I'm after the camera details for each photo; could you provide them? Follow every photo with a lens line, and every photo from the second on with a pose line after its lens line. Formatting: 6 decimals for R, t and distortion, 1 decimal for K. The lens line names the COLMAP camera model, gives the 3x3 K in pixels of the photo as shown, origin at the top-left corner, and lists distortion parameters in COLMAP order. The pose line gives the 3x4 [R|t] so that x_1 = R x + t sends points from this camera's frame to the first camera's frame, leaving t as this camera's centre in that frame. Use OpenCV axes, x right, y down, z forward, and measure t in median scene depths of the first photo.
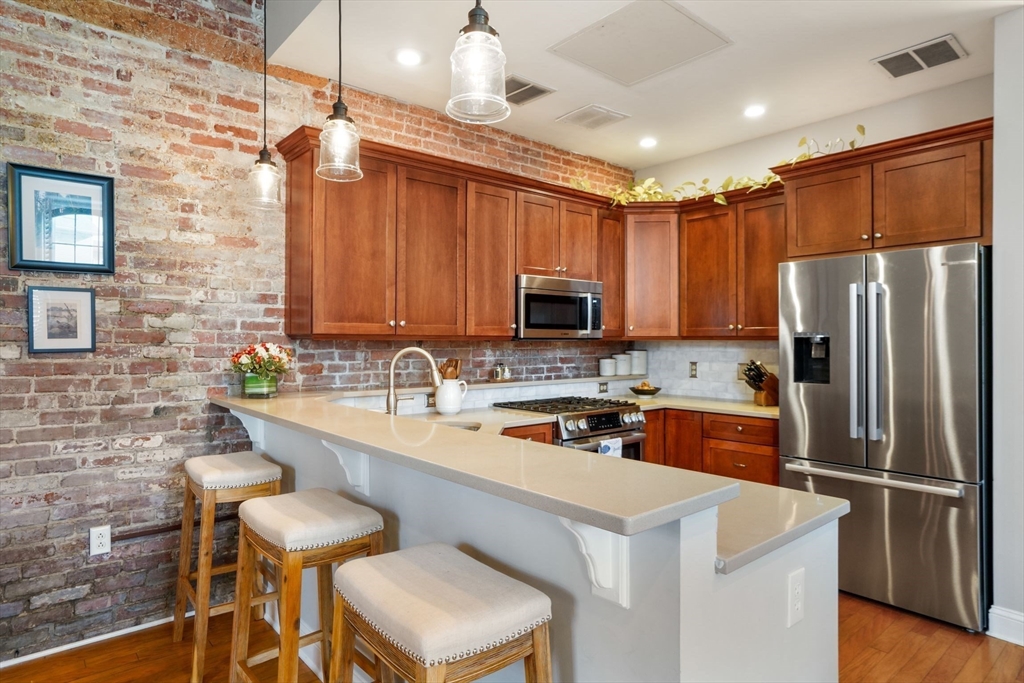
lens RADIAL K [[589.0, 0, 513.3], [0, 589.0, 343.2], [0, 0, 1]] dist [-0.029207, 0.028922]
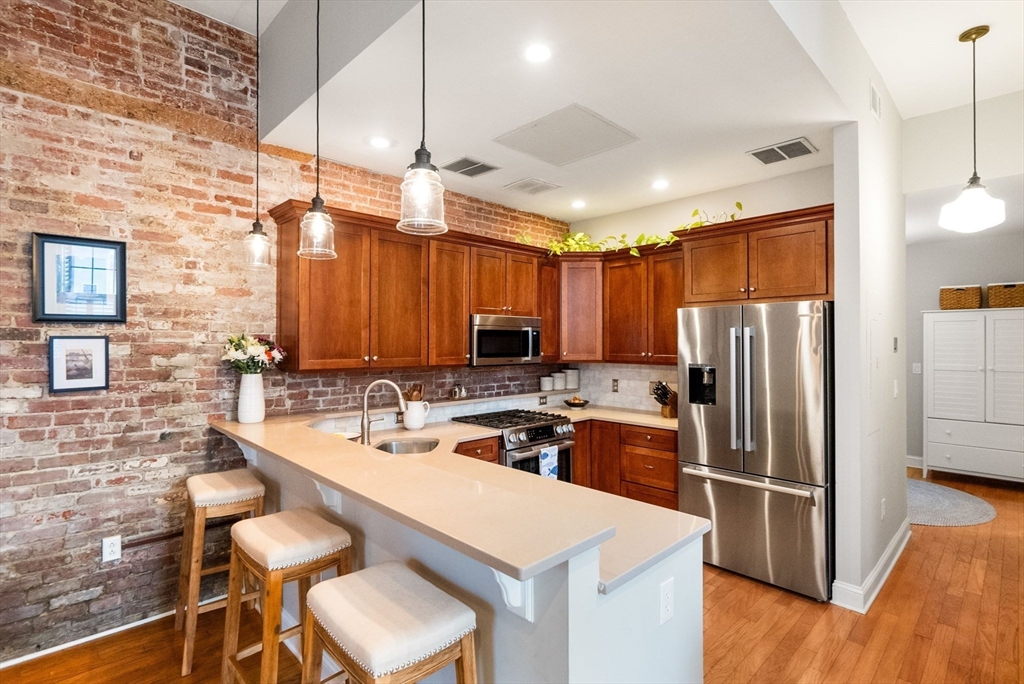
lens RADIAL K [[490.1, 0, 509.9], [0, 490.1, 340.6], [0, 0, 1]] dist [0.002001, 0.001031]
pose [[0.998074, 0.001166, 0.062025, 0.030035], [-0.000686, 0.999970, -0.007757, -0.066317], [-0.062032, 0.007699, 0.998044, -0.038201]]
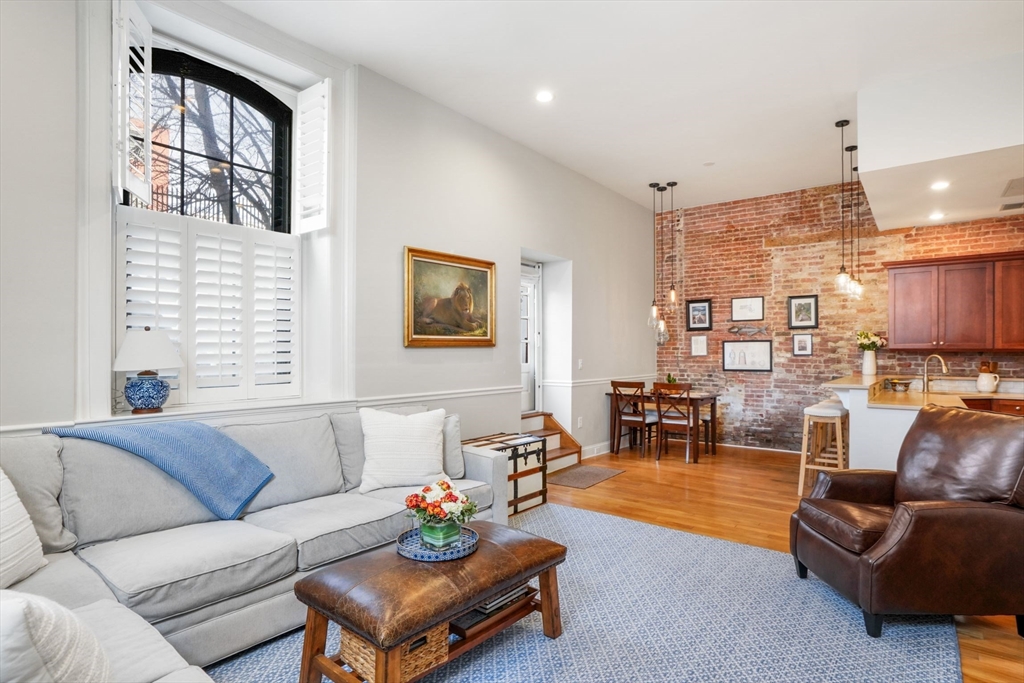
lens RADIAL K [[554.8, 0, 527.7], [0, 554.8, 346.0], [0, 0, 1]] dist [-0.012374, 0.018109]
pose [[0.230382, -0.008096, -0.973067, 1.429244], [-0.004667, 0.999945, -0.009424, 0.001121], [0.973089, 0.006713, 0.230331, -0.882885]]
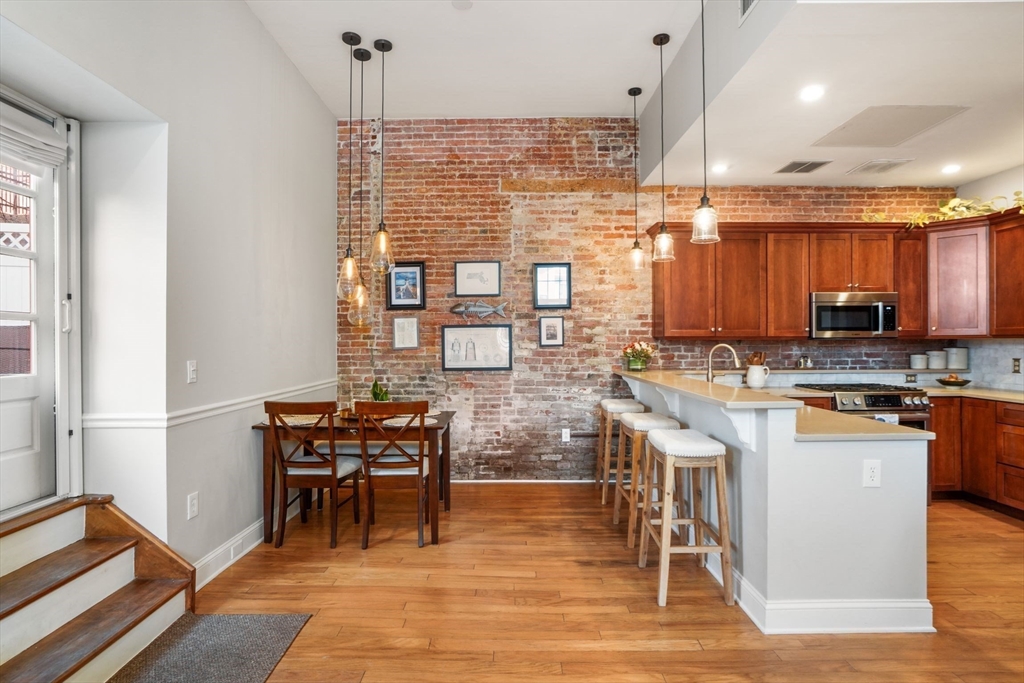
lens RADIAL K [[517.9, 0, 514.5], [0, 517.9, 340.6], [0, 0, 1]] dist [-0.050740, 0.018625]
pose [[0.765607, -0.004333, -0.643293, 0.308100], [0.001673, 0.999987, -0.004744, 0.003402], [0.643306, 0.002556, 0.765605, -0.478274]]
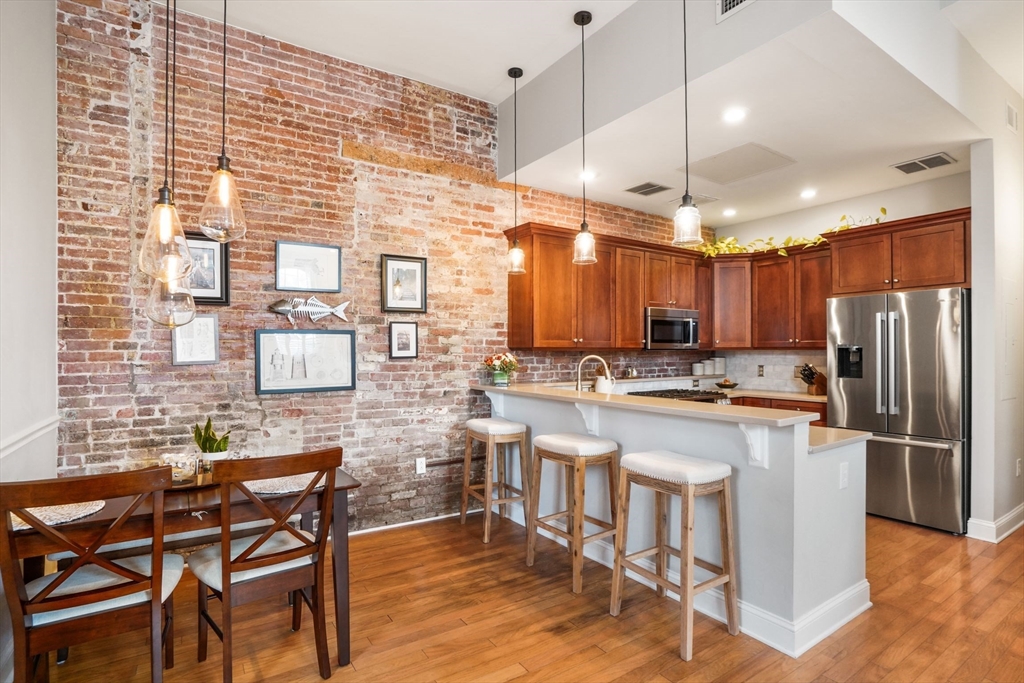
lens RADIAL K [[507.0, 0, 517.6], [0, 507.0, 351.8], [0, 0, 1]] dist [-0.050121, 0.021734]
pose [[0.993619, -0.002178, -0.112767, -0.216683], [0.002099, 0.999997, -0.000824, -0.001706], [0.112768, 0.000582, 0.993621, -0.407581]]
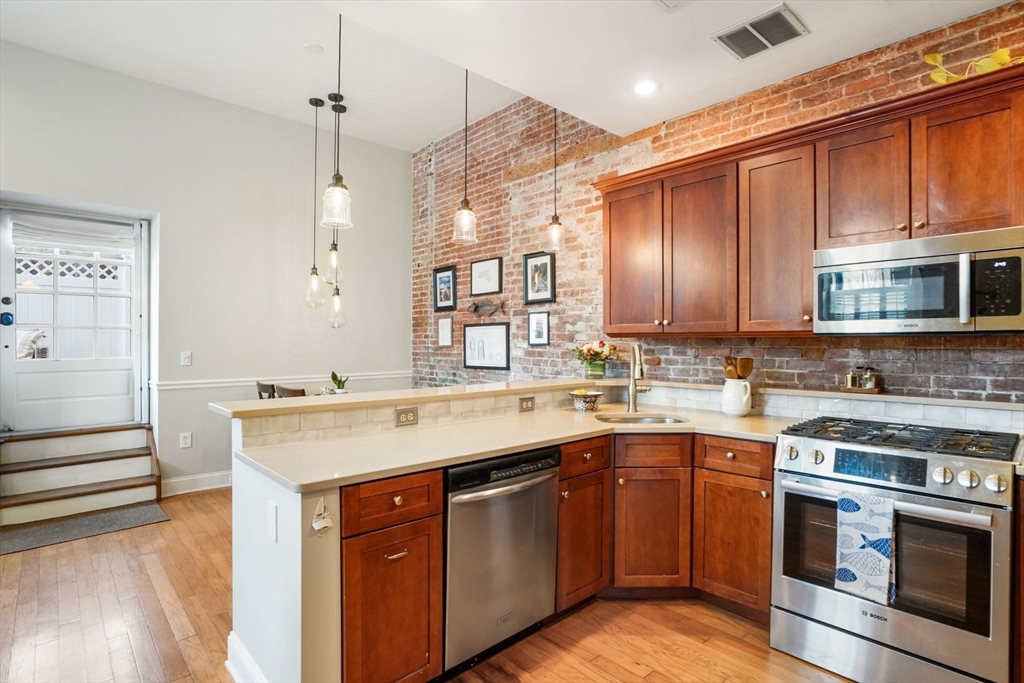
lens RADIAL K [[535.5, 0, 517.3], [0, 535.5, 337.0], [0, 0, 1]] dist [-0.033875, 0.005933]
pose [[0.034128, -0.010816, -0.999359, 0.850249], [-0.003465, 0.999934, -0.010941, 0.006470], [0.999411, 0.003836, 0.034088, 0.734488]]
